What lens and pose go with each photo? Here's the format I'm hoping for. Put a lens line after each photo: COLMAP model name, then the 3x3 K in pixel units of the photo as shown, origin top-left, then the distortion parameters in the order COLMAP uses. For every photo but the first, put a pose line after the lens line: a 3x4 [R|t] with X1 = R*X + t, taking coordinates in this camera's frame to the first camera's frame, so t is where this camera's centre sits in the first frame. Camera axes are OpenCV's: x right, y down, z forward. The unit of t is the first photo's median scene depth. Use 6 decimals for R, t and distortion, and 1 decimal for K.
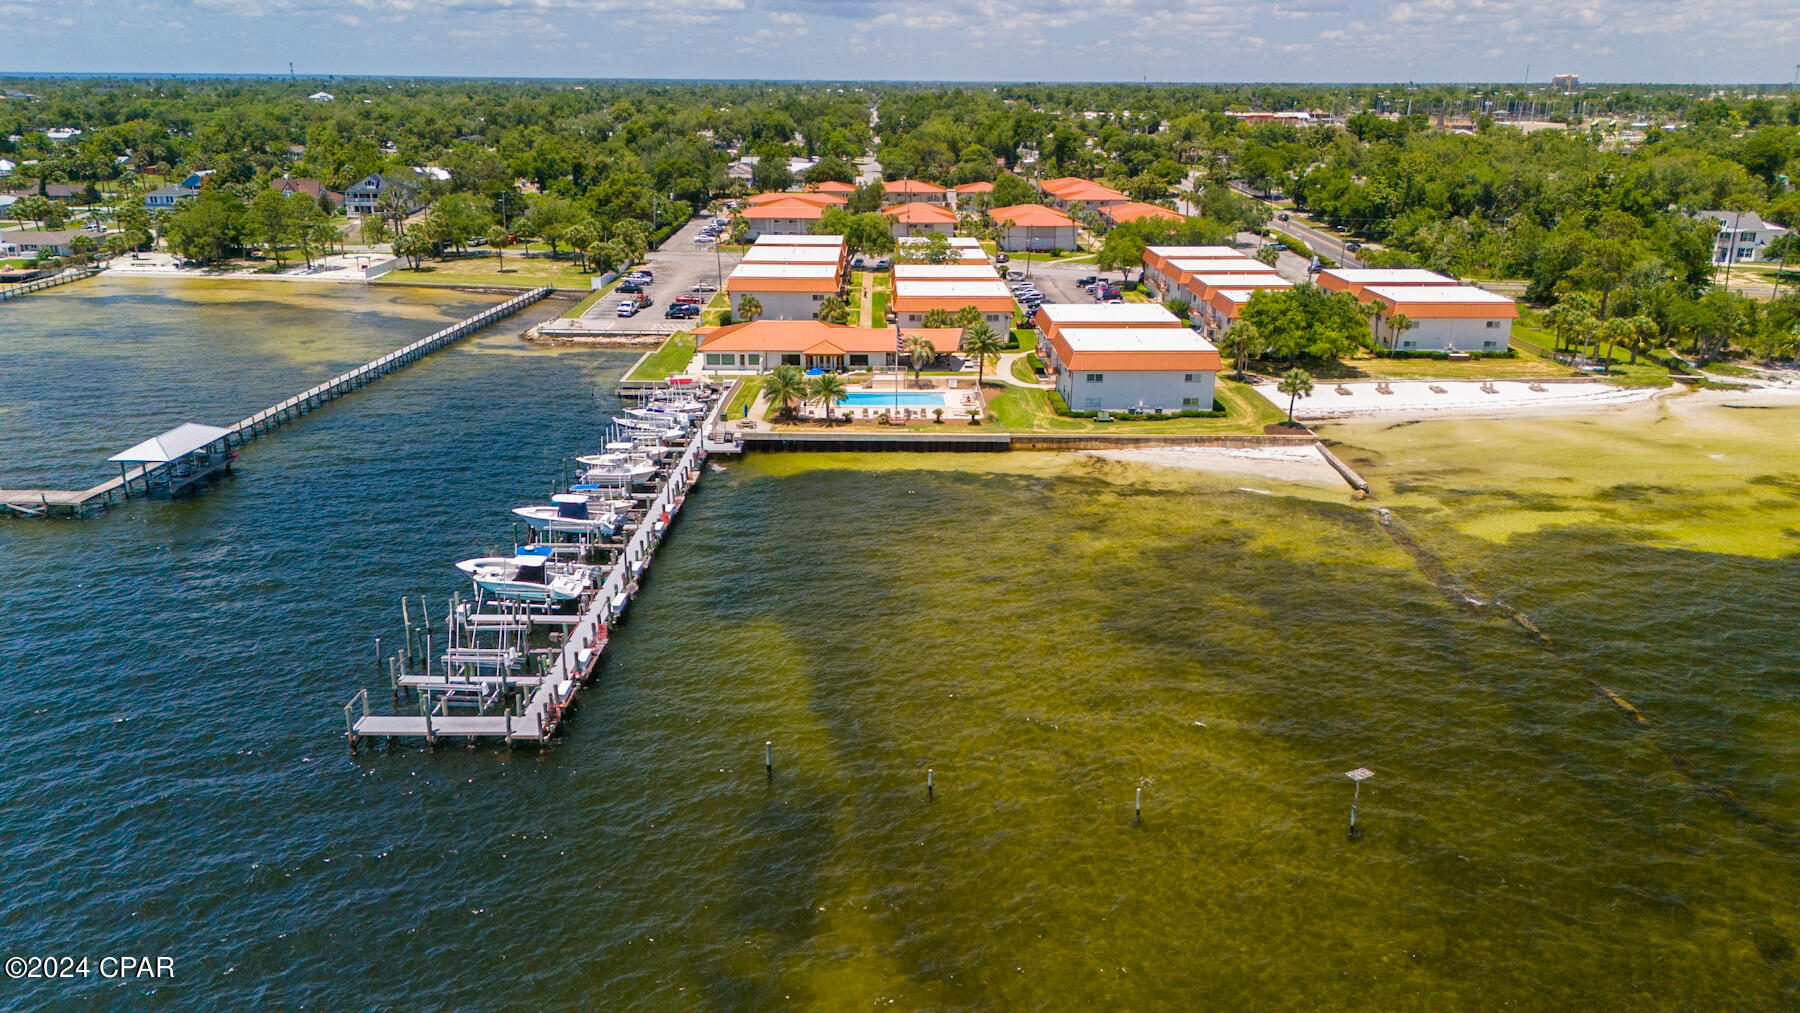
lens RADIAL K [[1298.7, 0, 897.1], [0, 1298.7, 503.3], [0, 0, 1]] dist [0.044288, -0.033420]
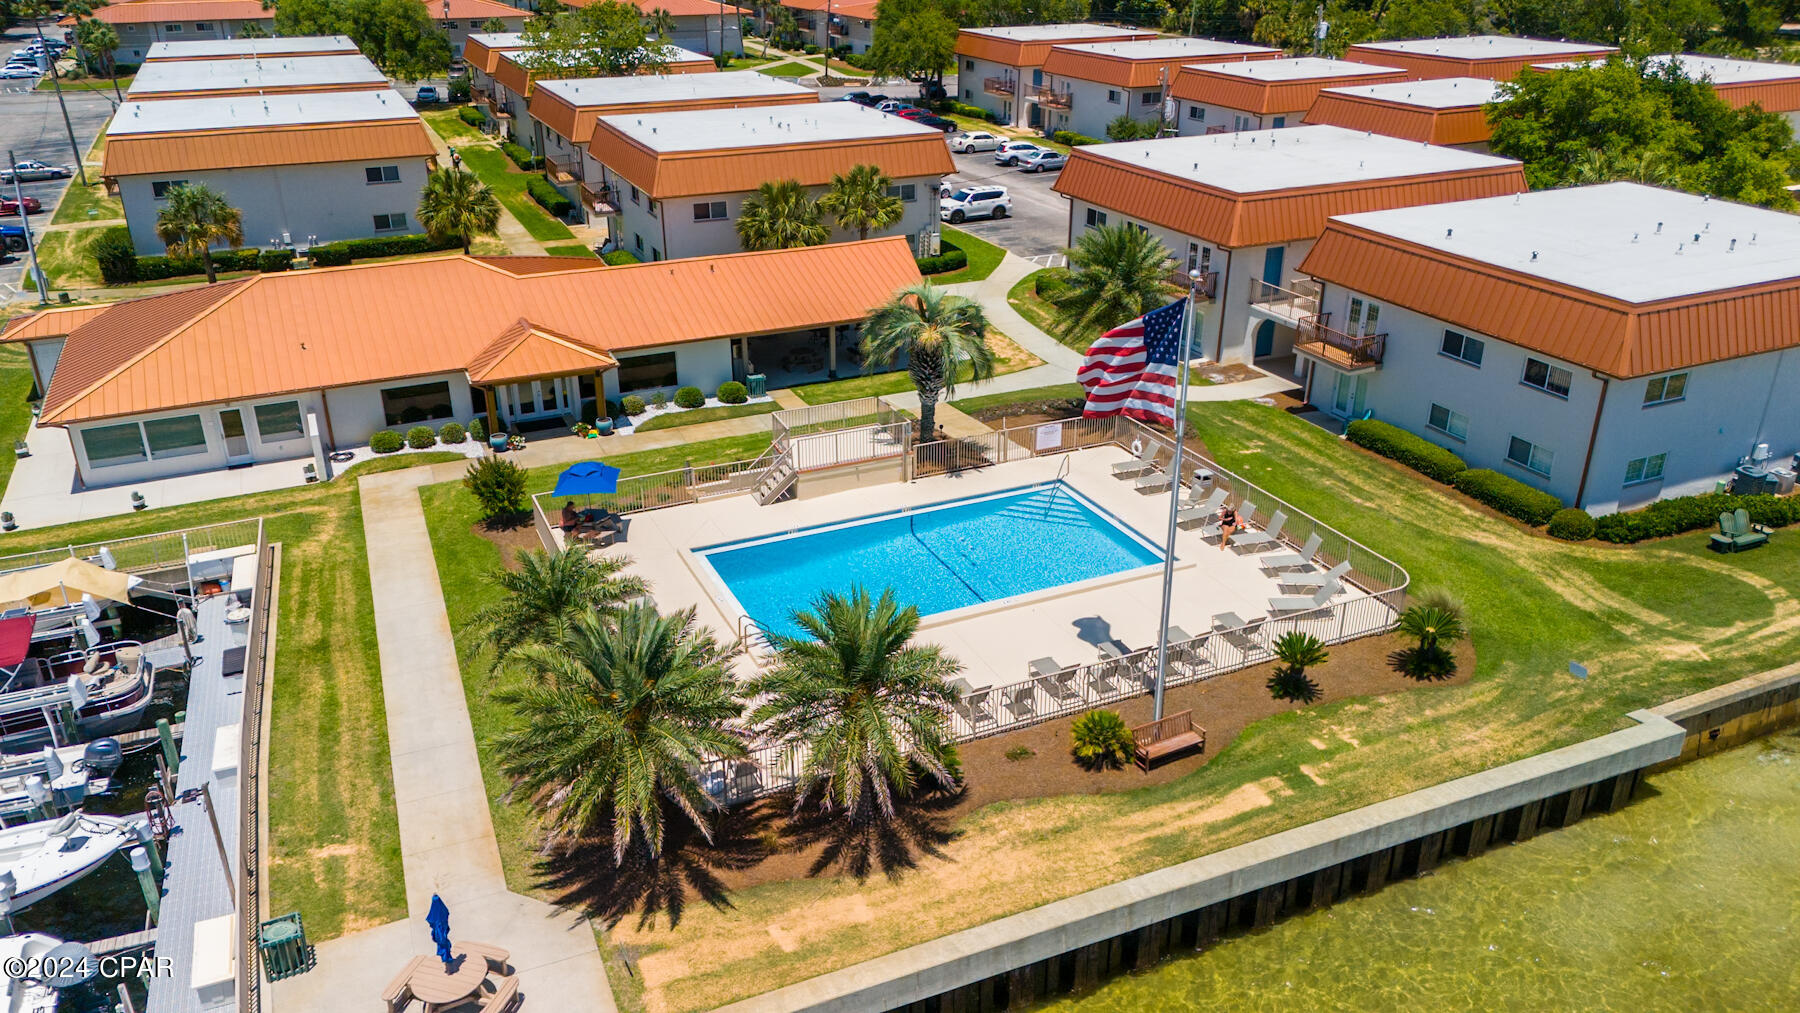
lens RADIAL K [[1298.7, 0, 899.9], [0, 1298.7, 510.9], [0, 0, 1]] dist [0.044288, -0.033420]
pose [[0.913828, -0.179302, 0.364375, -0.078099], [0.133255, 0.979965, 0.148026, -0.096274], [-0.383617, -0.086716, 0.919412, 0.568988]]
